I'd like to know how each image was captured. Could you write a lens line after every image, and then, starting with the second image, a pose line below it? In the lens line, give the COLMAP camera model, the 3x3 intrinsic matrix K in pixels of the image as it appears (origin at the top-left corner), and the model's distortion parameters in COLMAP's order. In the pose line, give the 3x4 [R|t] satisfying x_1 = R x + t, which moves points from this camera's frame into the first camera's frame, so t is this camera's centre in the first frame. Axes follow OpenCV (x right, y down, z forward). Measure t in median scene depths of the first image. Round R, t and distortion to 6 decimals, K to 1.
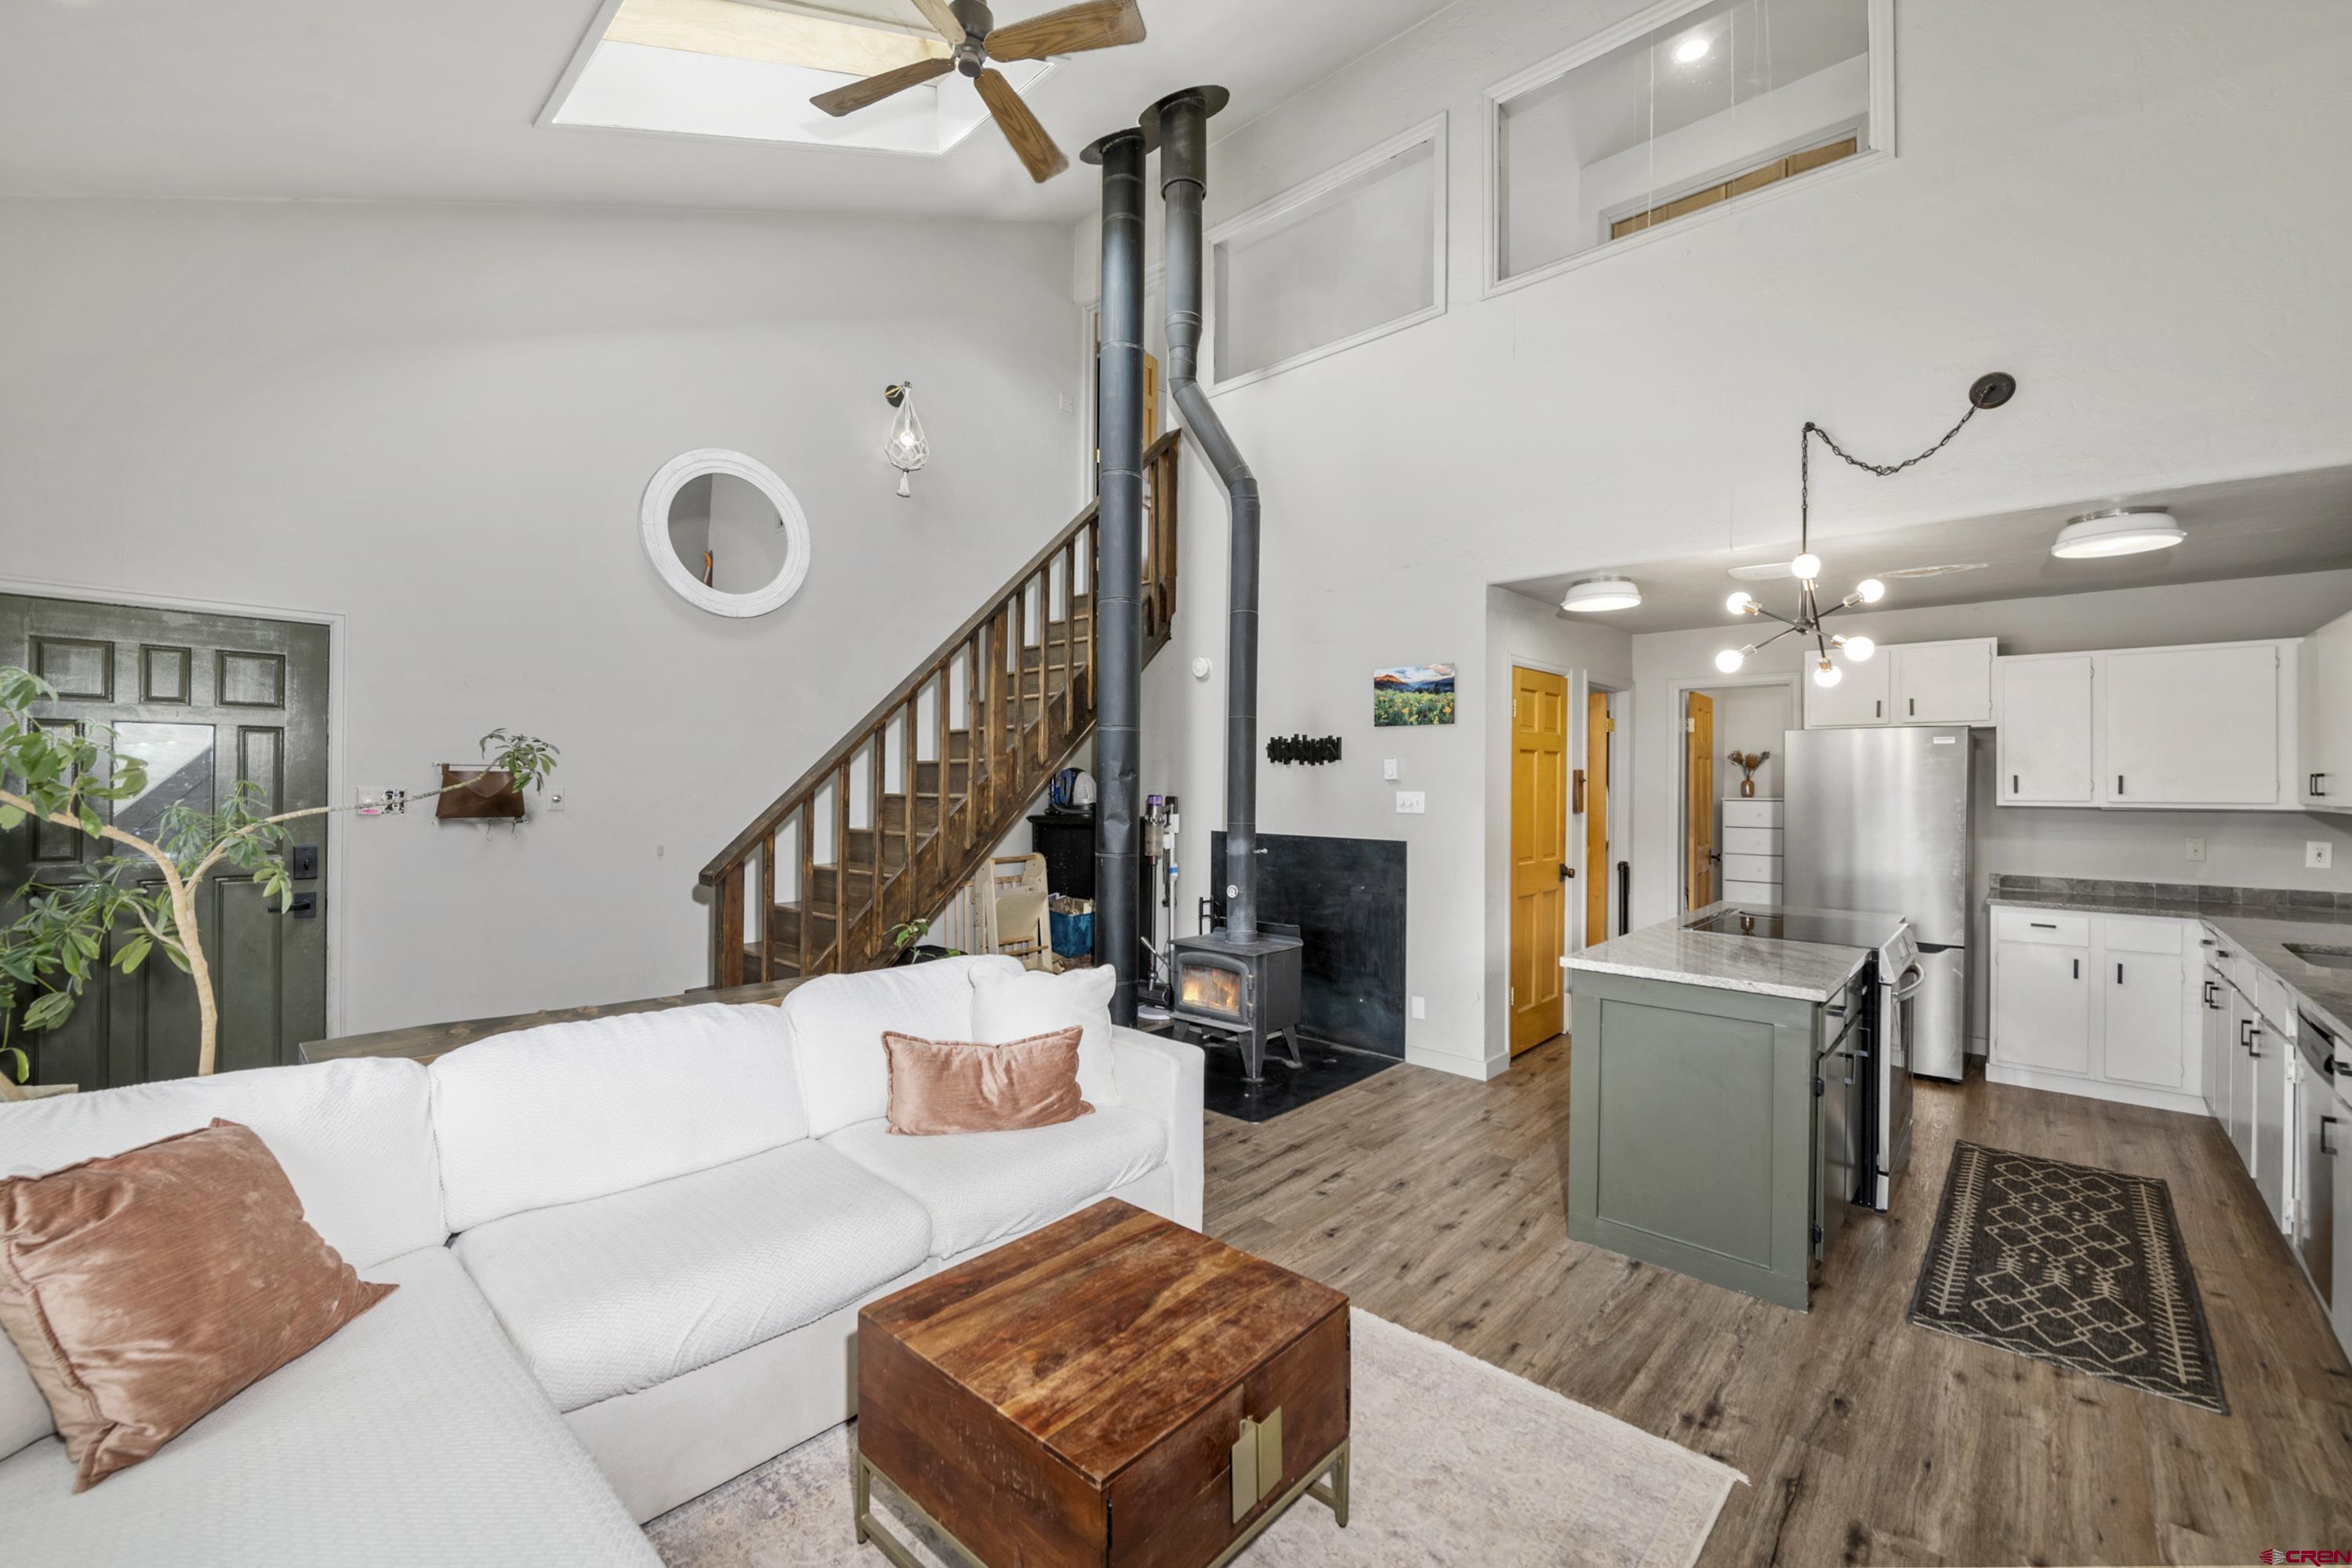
lens RADIAL K [[938.0, 0, 1170.6], [0, 938.0, 782.1], [0, 0, 1]] dist [-0.011326, -0.001516]
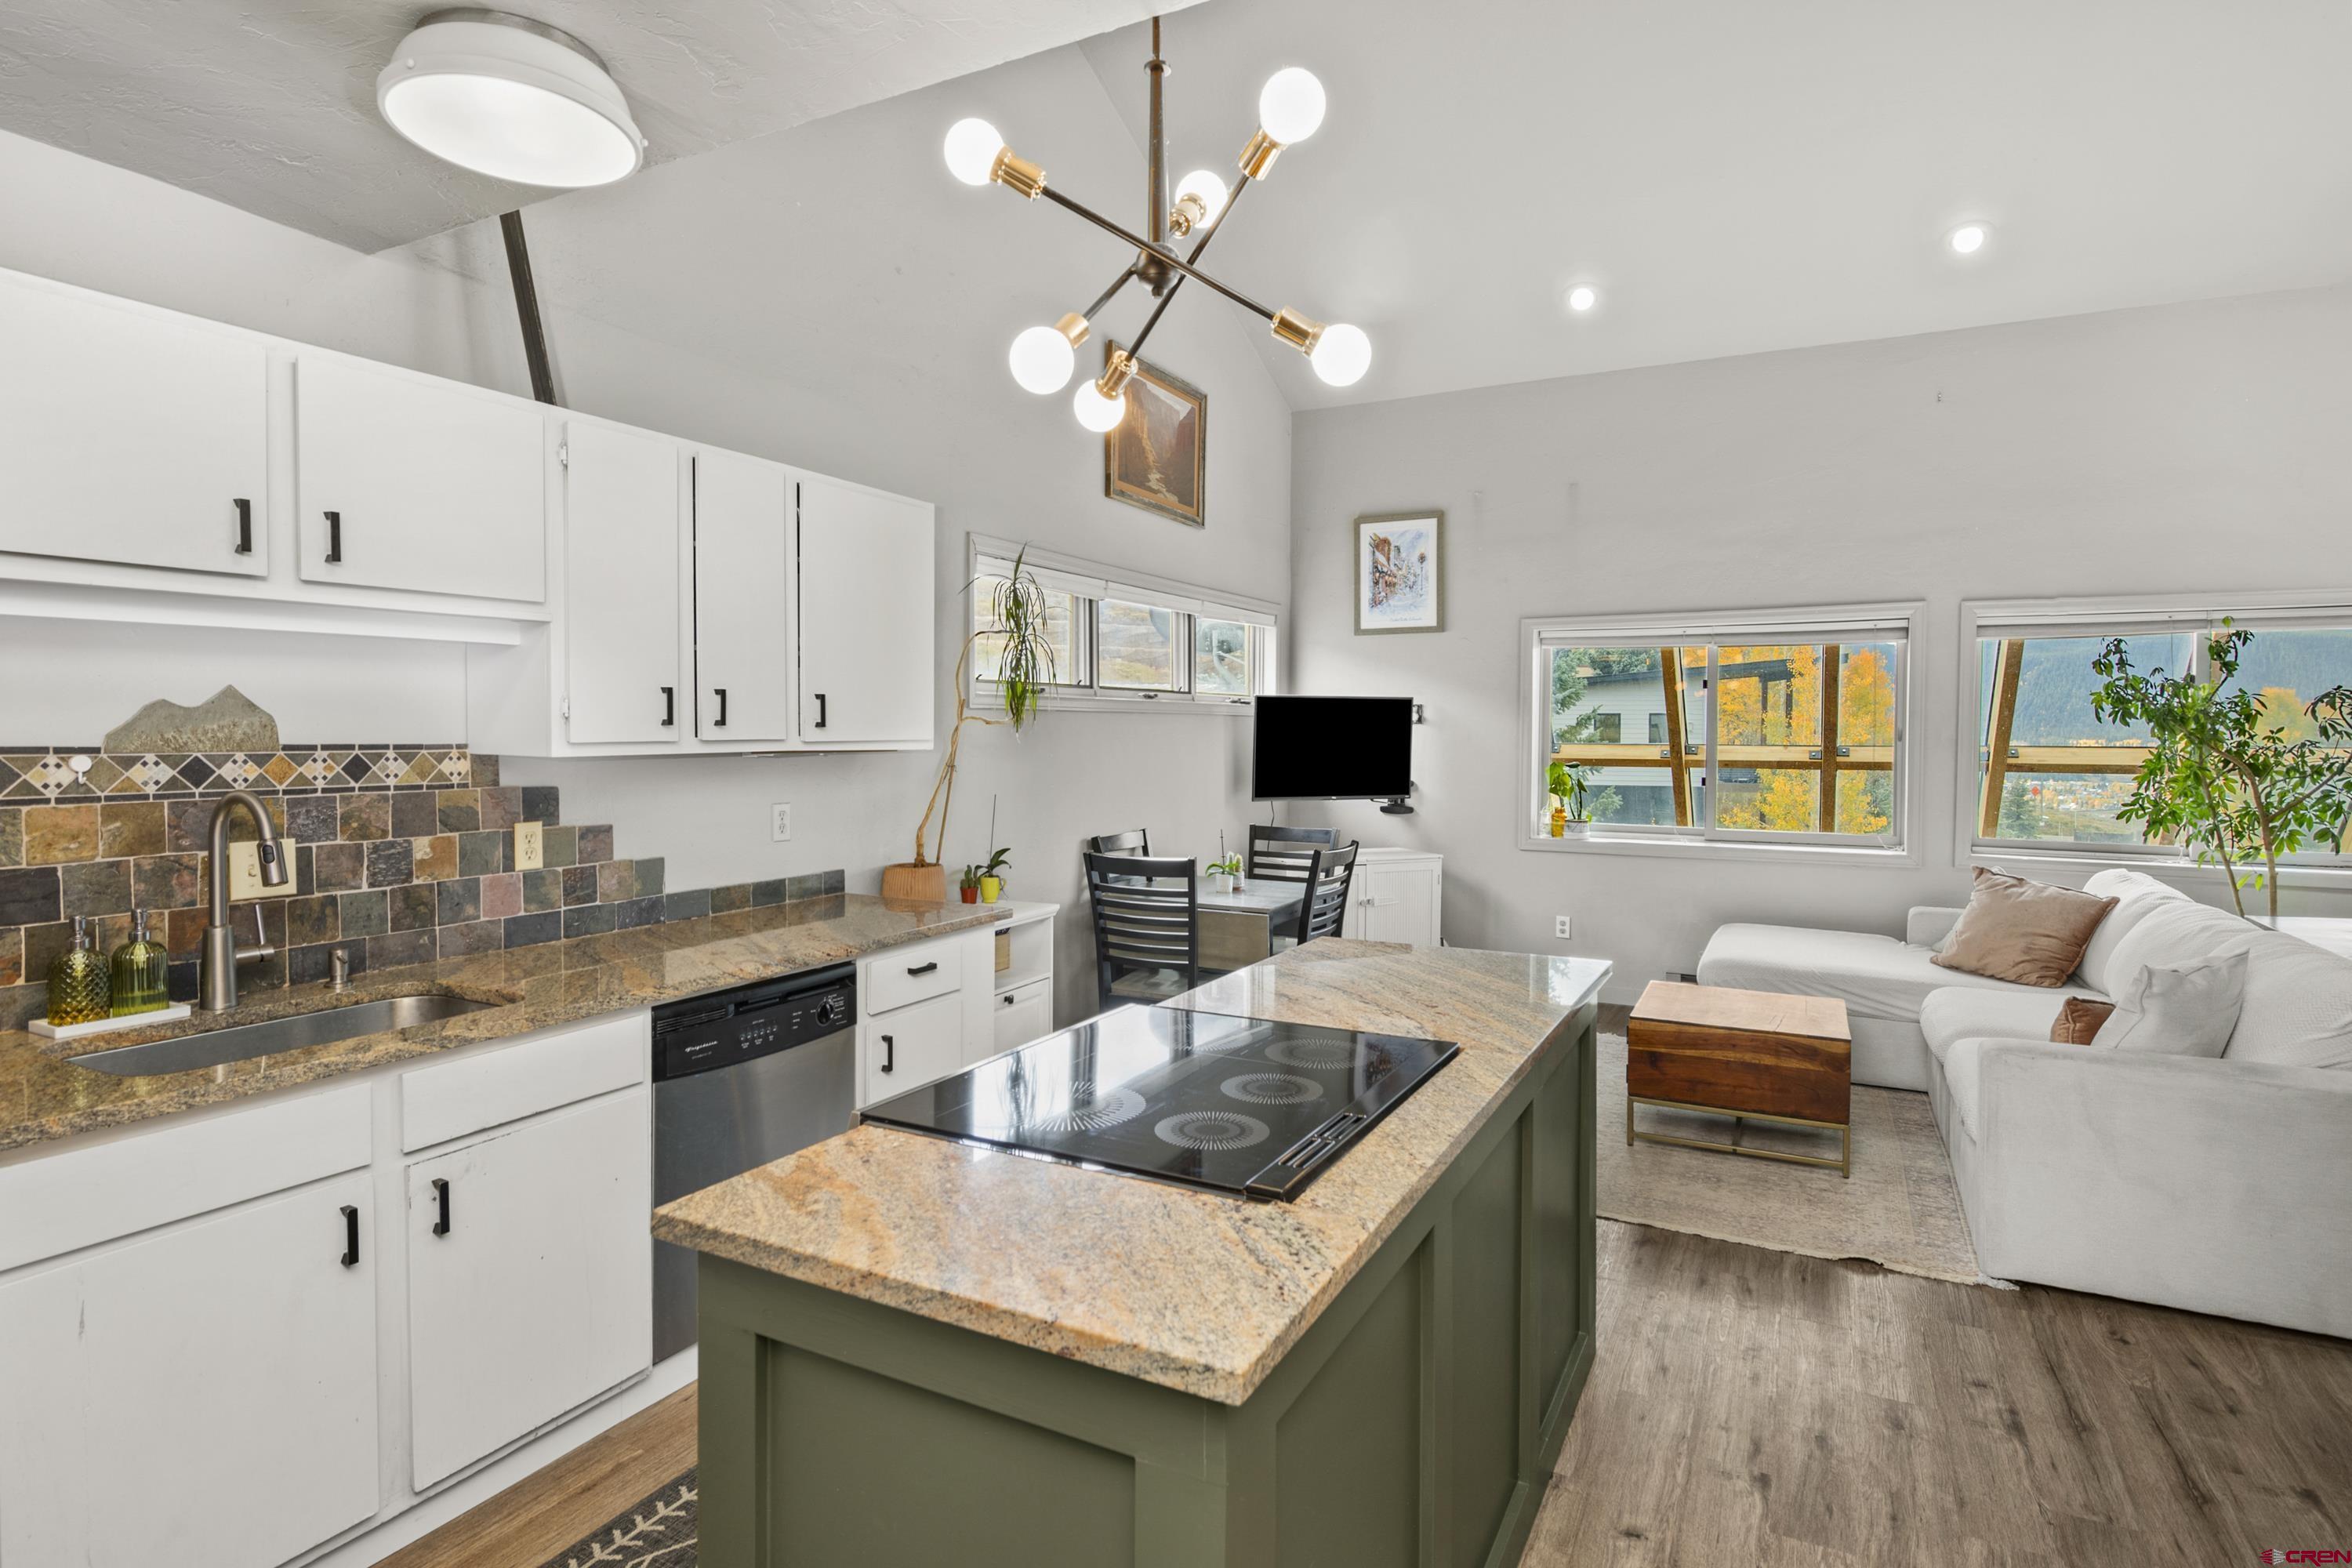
lens RADIAL K [[1239.6, 0, 1178.1], [0, 1239.6, 776.7], [0, 0, 1]] dist [-0.003663, -0.000486]
pose [[-0.963700, 0.002234, -0.266978, 0.886983], [-0.006869, 0.999427, 0.033158, 0.015269], [0.266899, 0.033788, -0.963132, 1.629552]]
